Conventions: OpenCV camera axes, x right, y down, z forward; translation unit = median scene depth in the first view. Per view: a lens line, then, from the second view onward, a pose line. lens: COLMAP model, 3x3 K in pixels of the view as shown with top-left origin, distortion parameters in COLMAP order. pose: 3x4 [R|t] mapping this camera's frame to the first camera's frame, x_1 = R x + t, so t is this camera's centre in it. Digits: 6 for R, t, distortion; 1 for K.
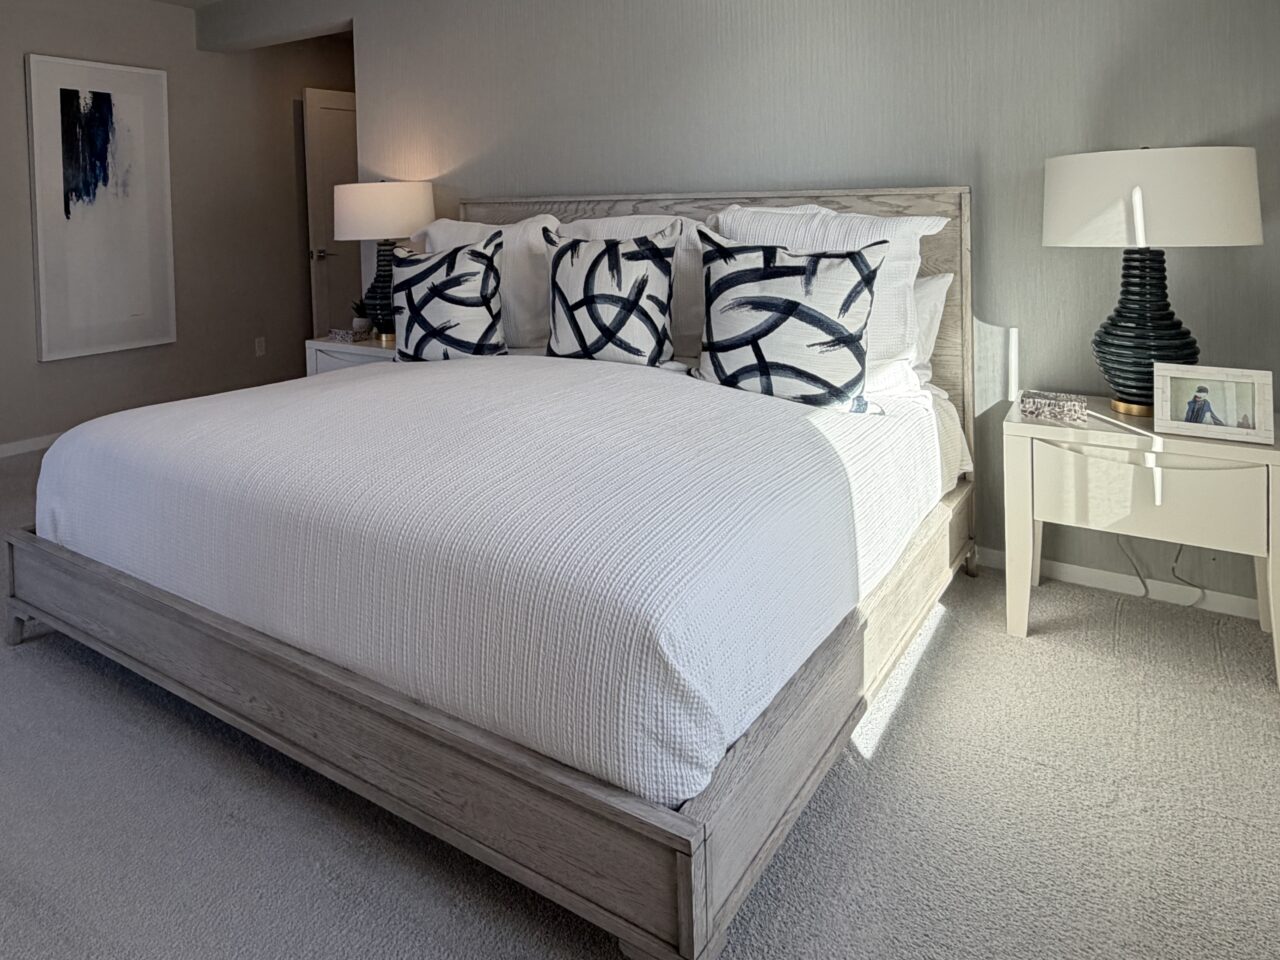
lens RADIAL K [[642.9, 0, 641.2], [0, 642.9, 481.0], [0, 0, 1]] dist [-0.000159, -0.000015]
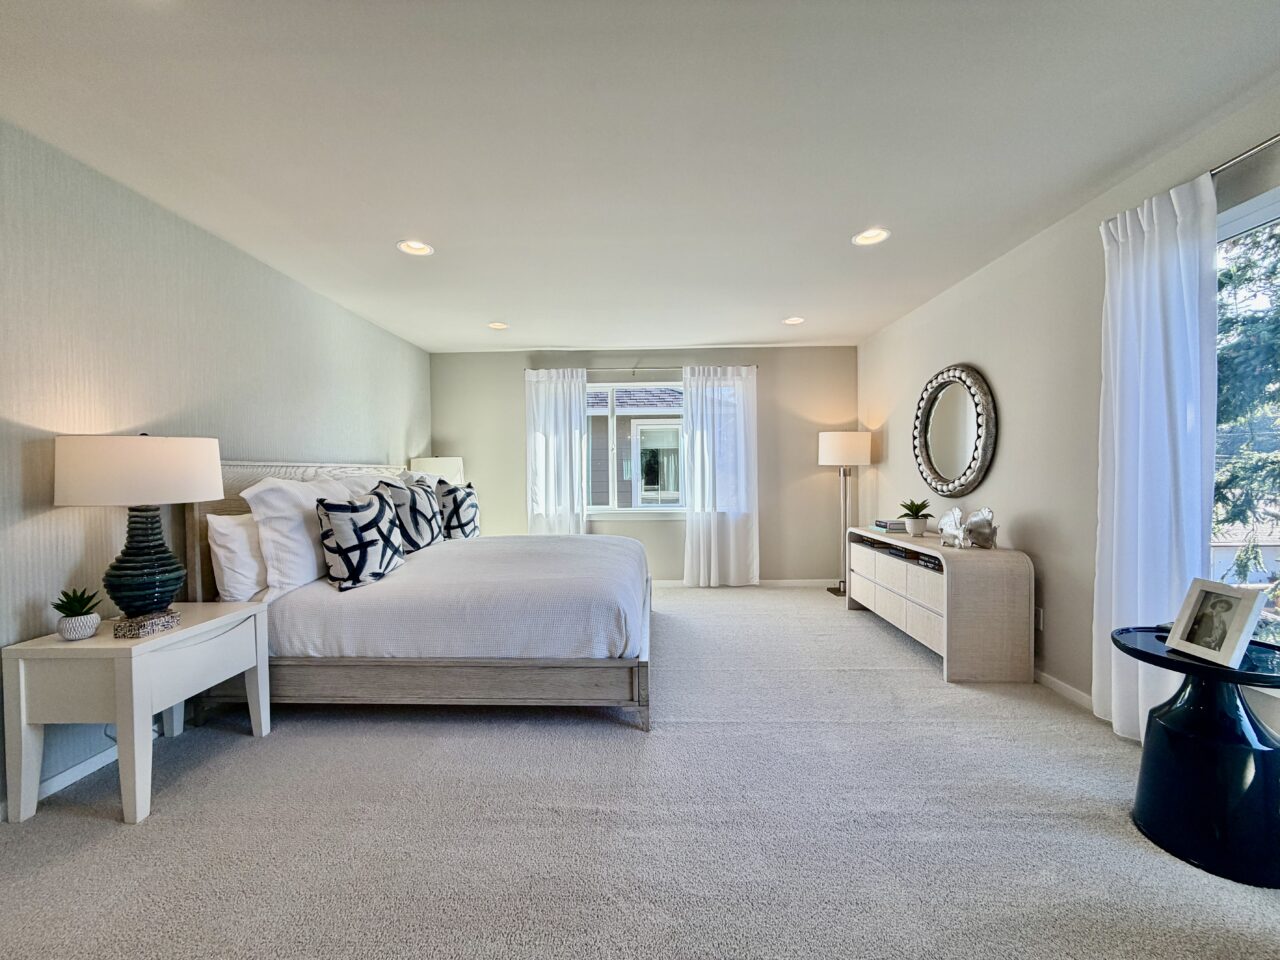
lens RADIAL K [[513.6, 0, 639.6], [0, 513.6, 480.9], [0, 0, 1]] dist [-0.000021, -0.000001]
pose [[-0.447047, -0.013561, 0.894408, -1.589796], [0.324247, 0.929426, 0.176158, -0.395425], [-0.833675, 0.368760, -0.411100, 0.931317]]
